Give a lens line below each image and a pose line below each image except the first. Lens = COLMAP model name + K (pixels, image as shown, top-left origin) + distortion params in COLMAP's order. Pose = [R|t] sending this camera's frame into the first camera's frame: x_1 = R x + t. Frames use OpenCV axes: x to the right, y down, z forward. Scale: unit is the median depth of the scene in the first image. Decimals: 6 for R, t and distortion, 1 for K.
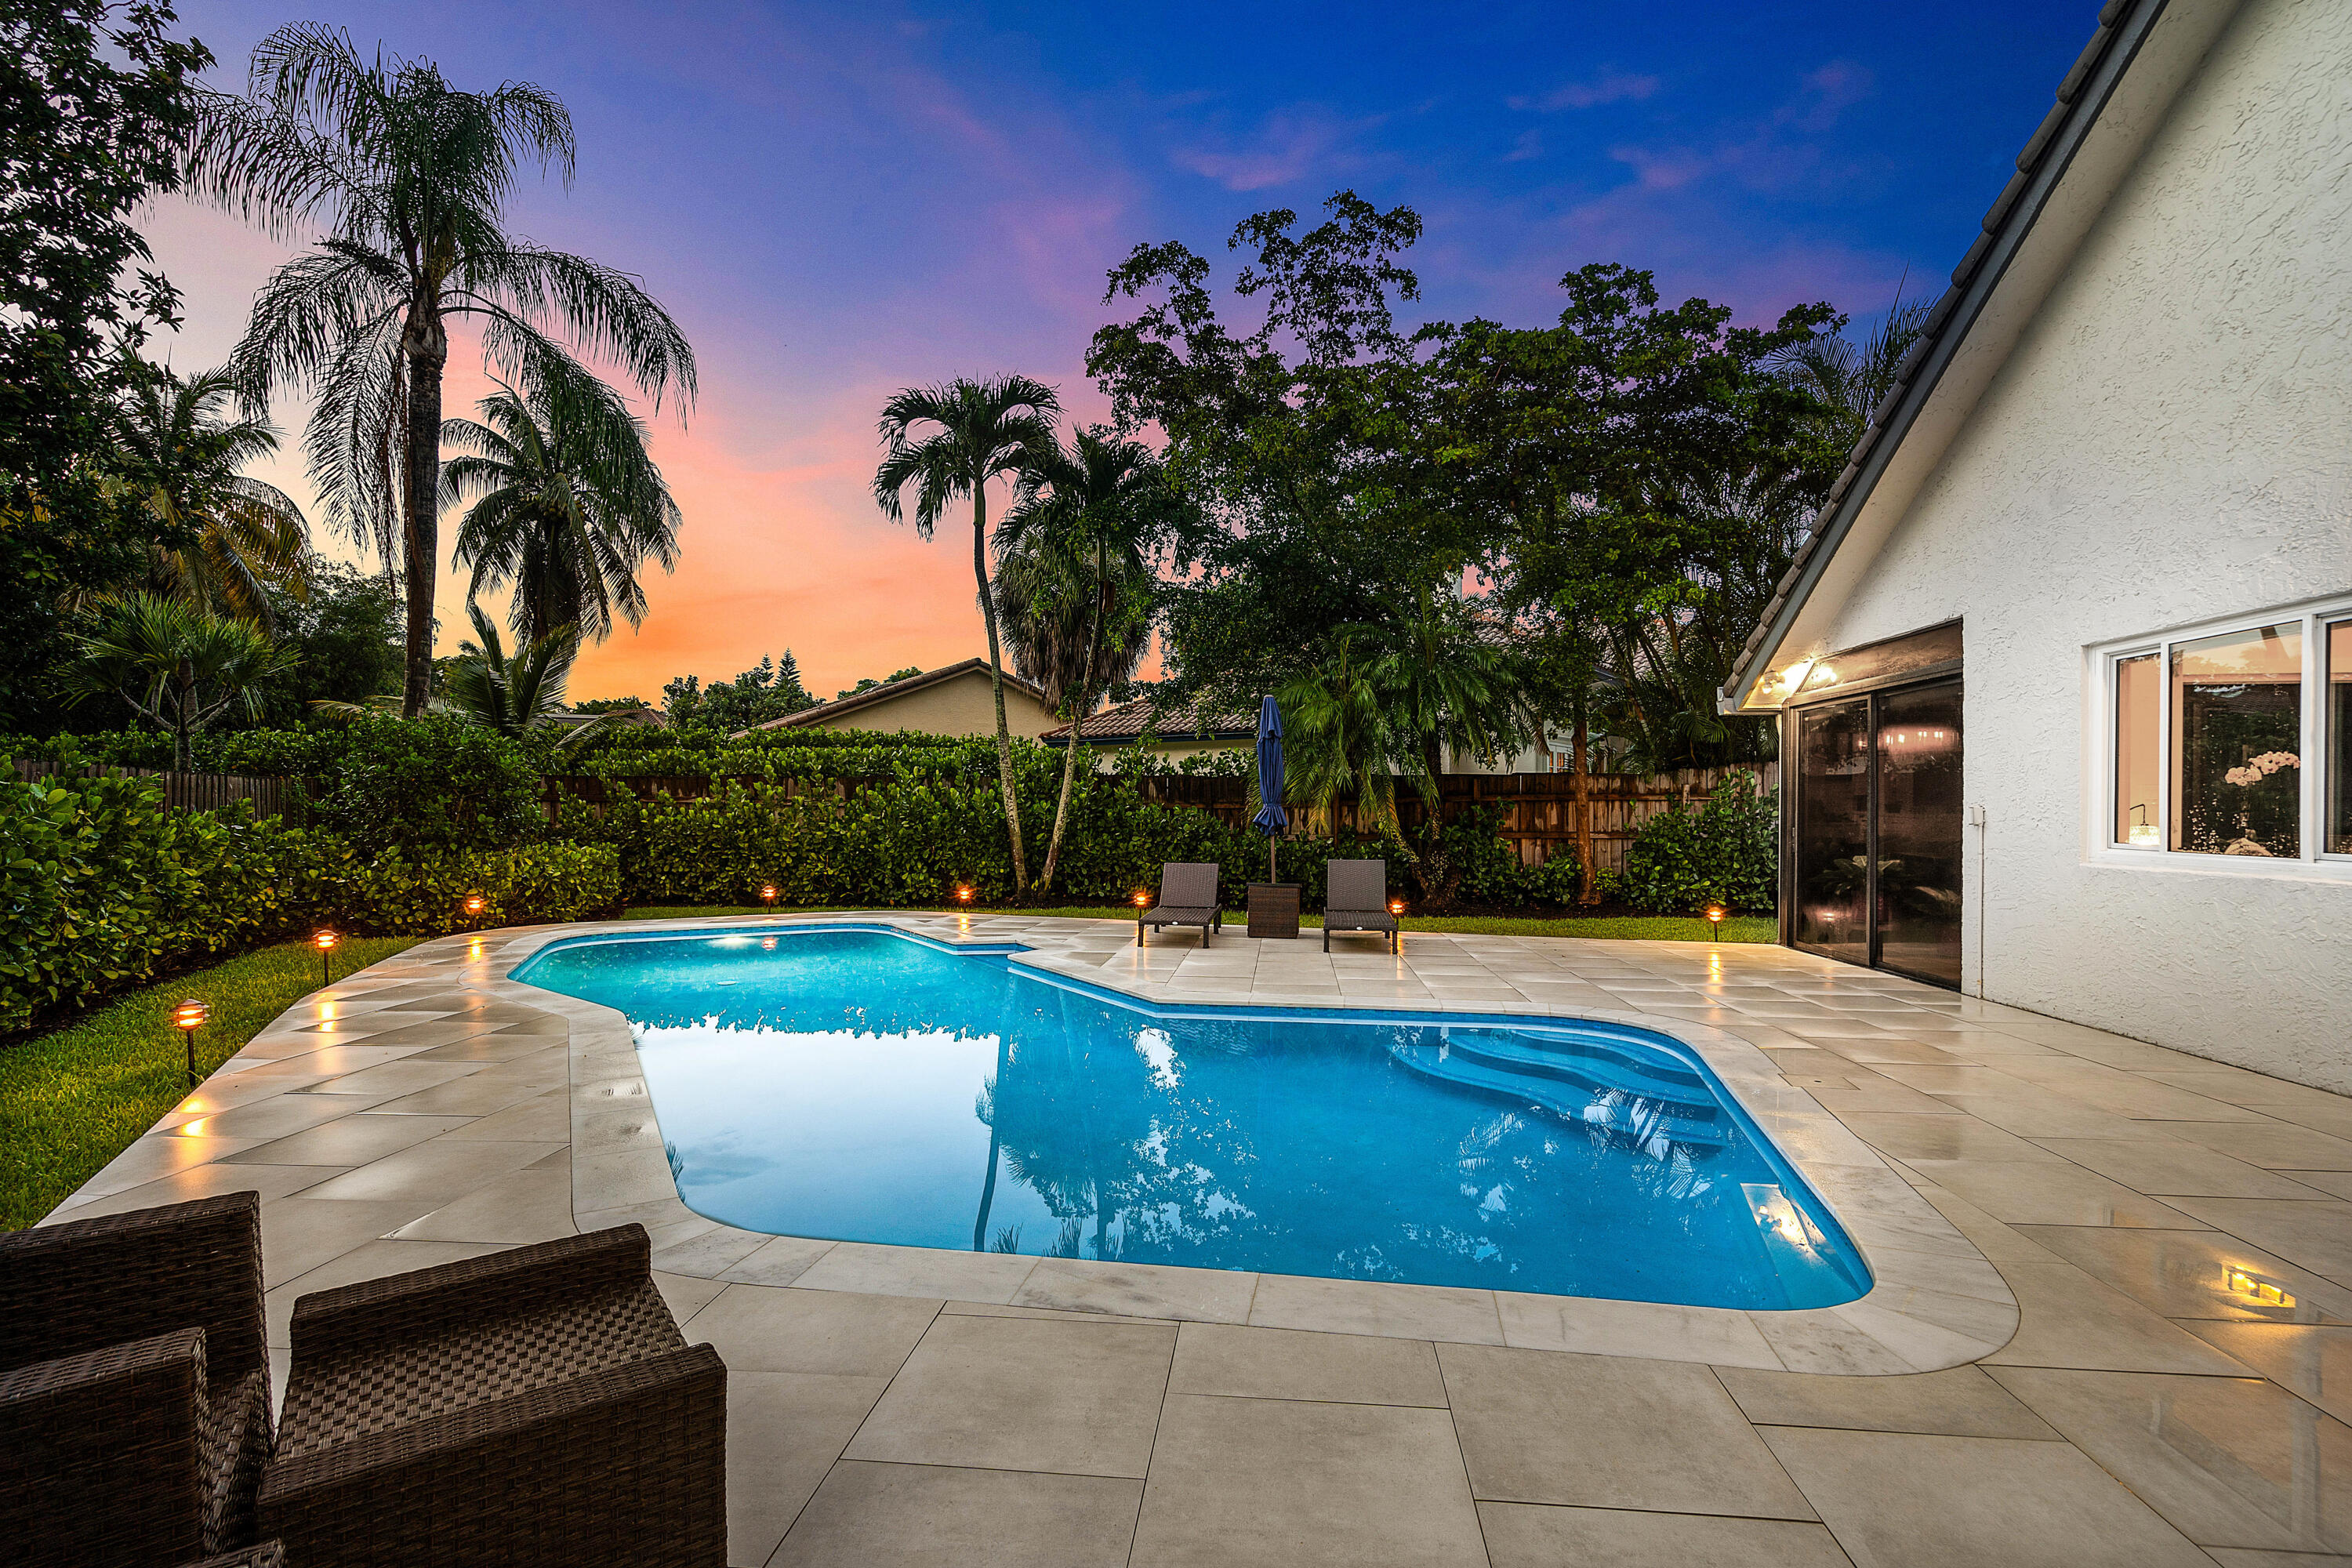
lens RADIAL K [[1124.3, 0, 1176.0], [0, 1124.3, 800.4], [0, 0, 1]] dist [0.002036, 0.000173]
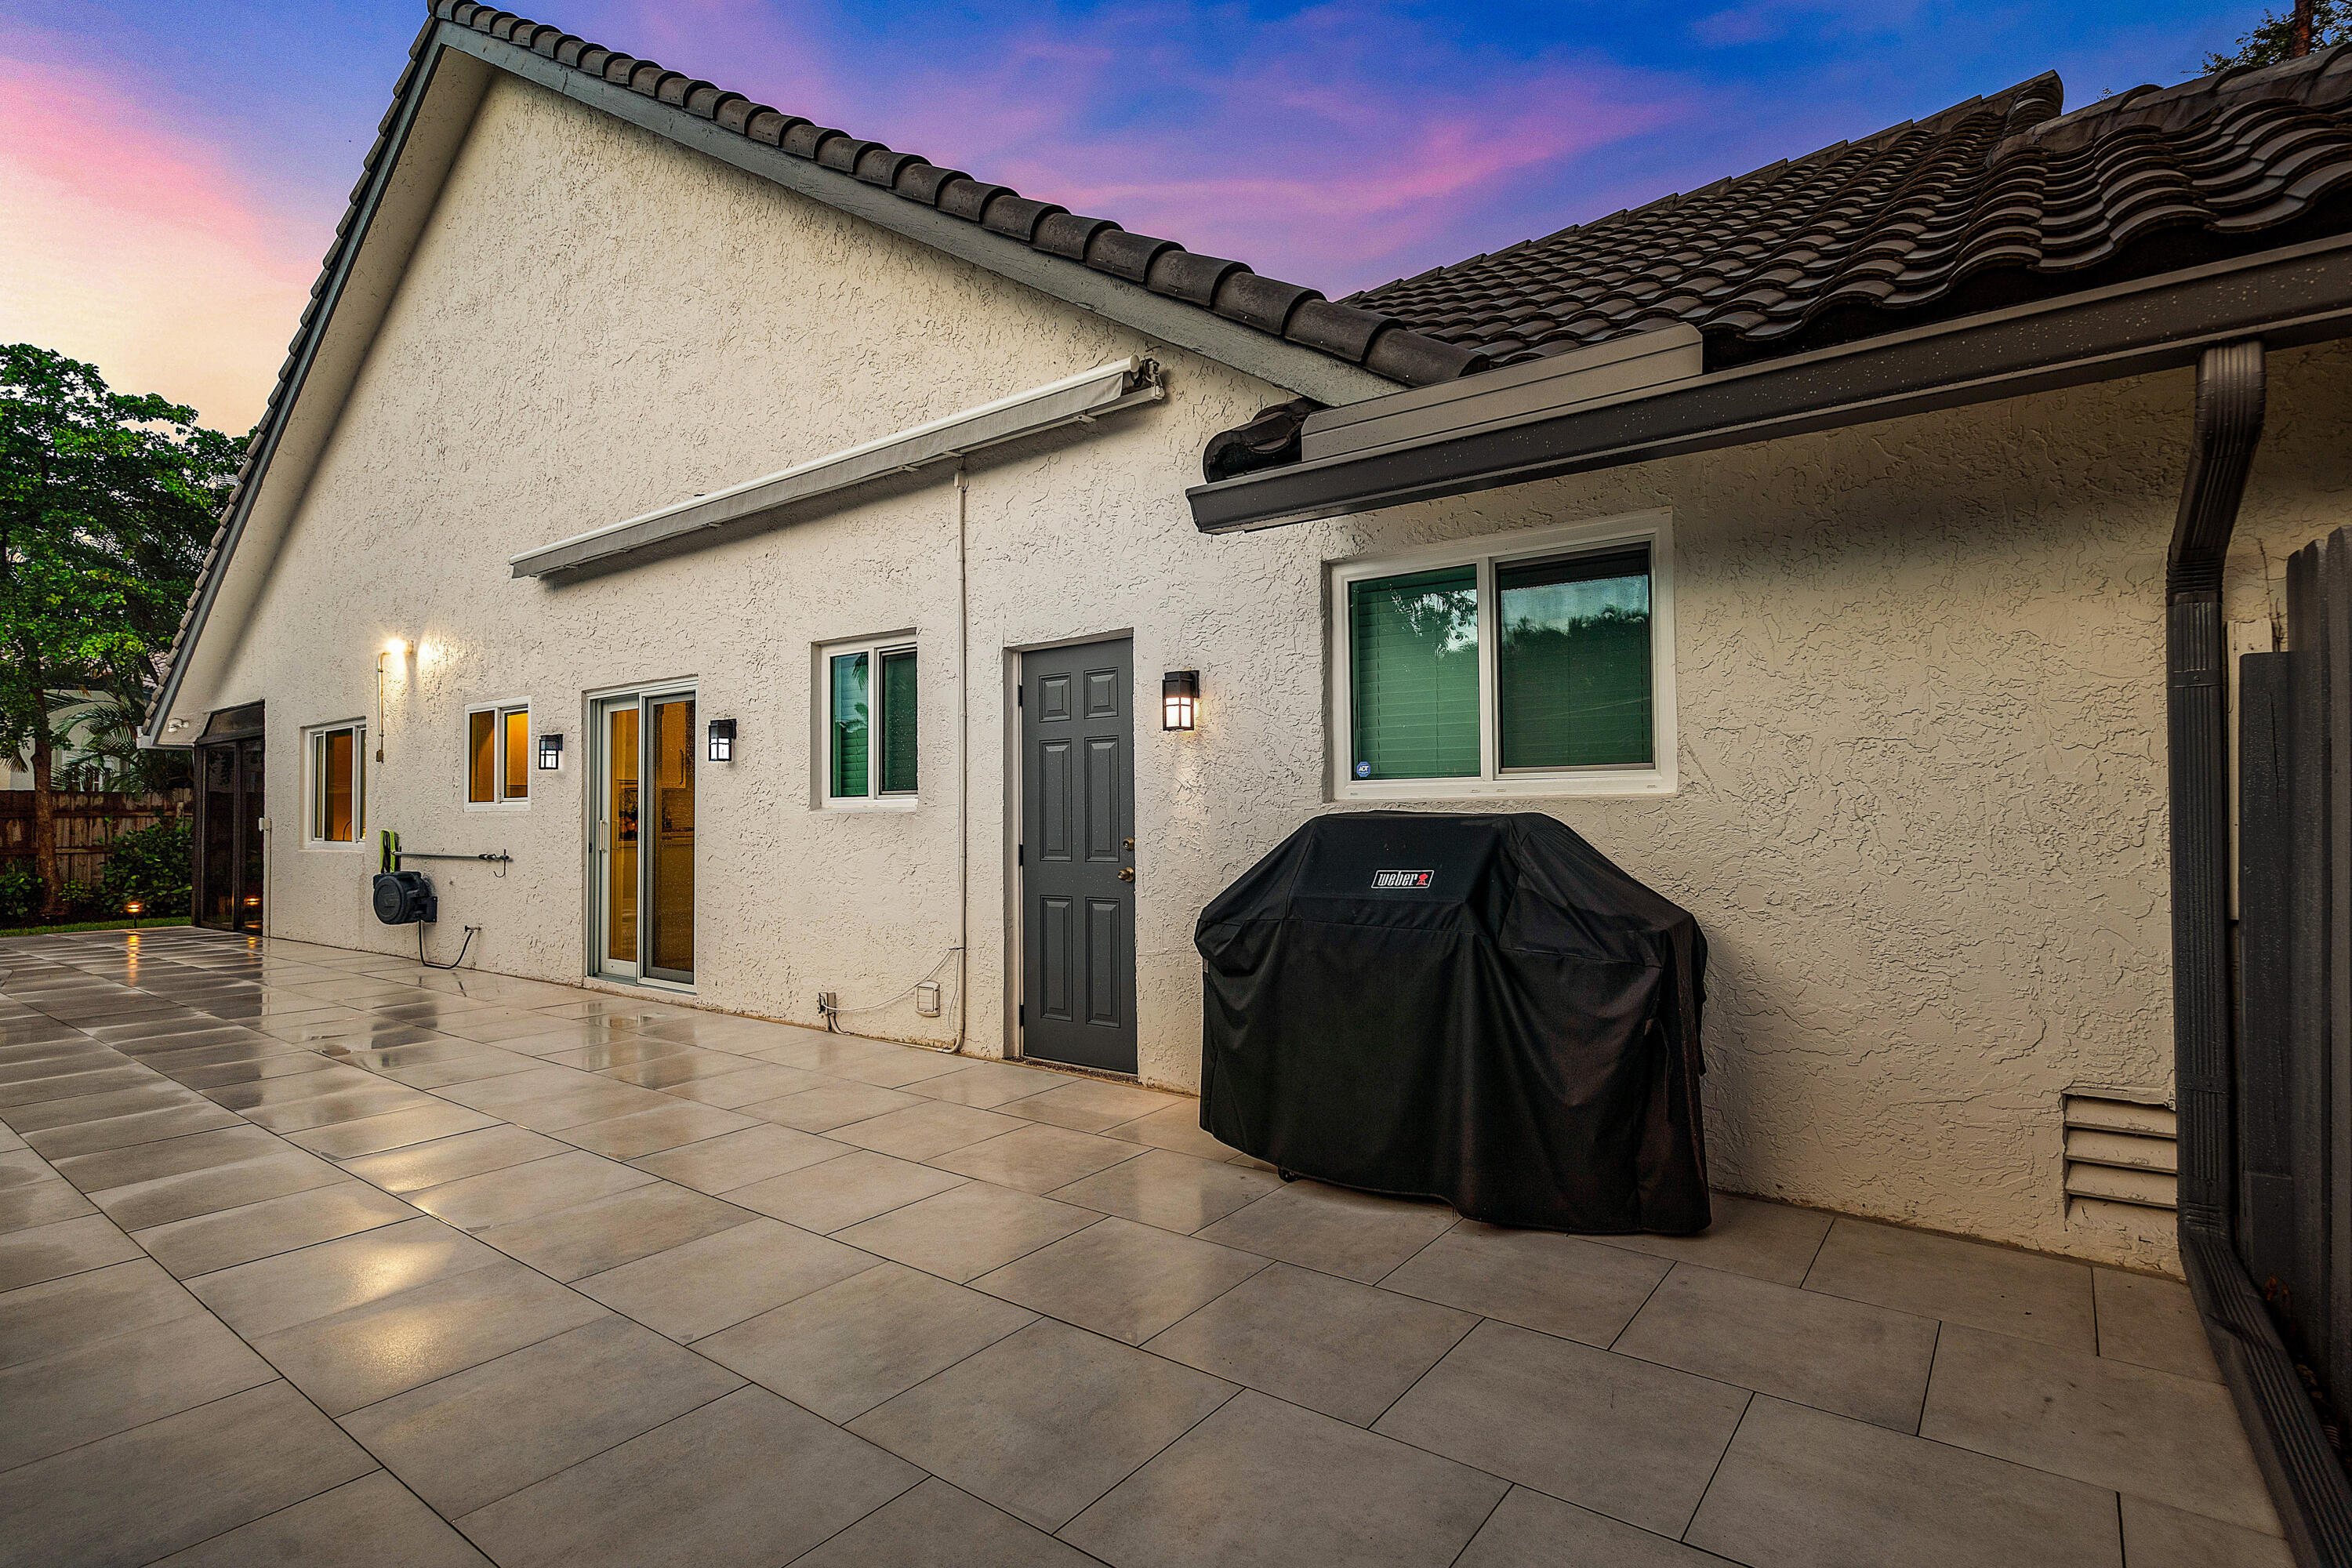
lens RADIAL K [[1124.3, 0, 1176.0], [0, 1124.3, 800.4], [0, 0, 1]] dist [0.002036, 0.000173]
pose [[0.501088, 0.006994, 0.865368, -0.019910], [0.006206, 0.999913, -0.011675, 0.003319], [-0.865374, 0.011221, 0.501001, -0.419287]]
